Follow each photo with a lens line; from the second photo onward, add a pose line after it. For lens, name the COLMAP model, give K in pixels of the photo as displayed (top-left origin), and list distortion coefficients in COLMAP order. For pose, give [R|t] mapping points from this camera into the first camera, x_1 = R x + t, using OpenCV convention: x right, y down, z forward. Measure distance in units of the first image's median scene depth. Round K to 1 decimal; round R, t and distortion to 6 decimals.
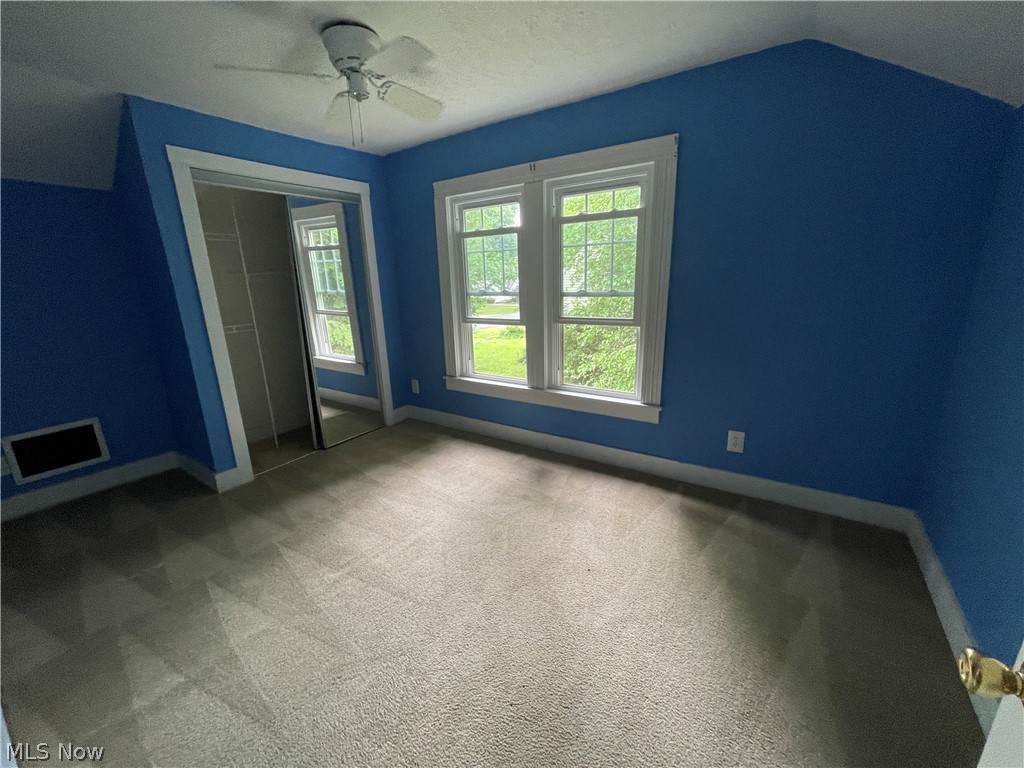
lens RADIAL K [[413.0, 0, 510.1], [0, 413.0, 385.3], [0, 0, 1]] dist [0.001664, -0.000727]
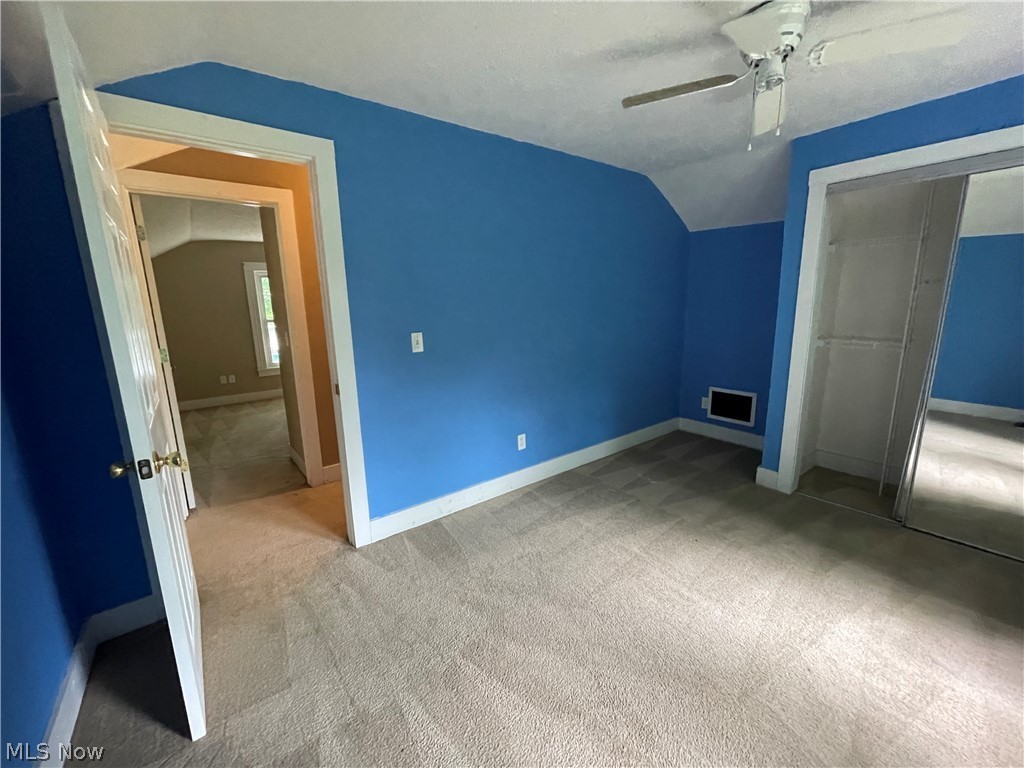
lens RADIAL K [[413.0, 0, 511.4], [0, 413.0, 385.0], [0, 0, 1]] dist [0.001664, -0.000727]
pose [[-0.322367, 0.219223, -0.920880, 0.521116], [-0.214167, 0.930699, 0.296533, -0.191619], [0.922069, 0.292815, -0.253076, 0.657098]]
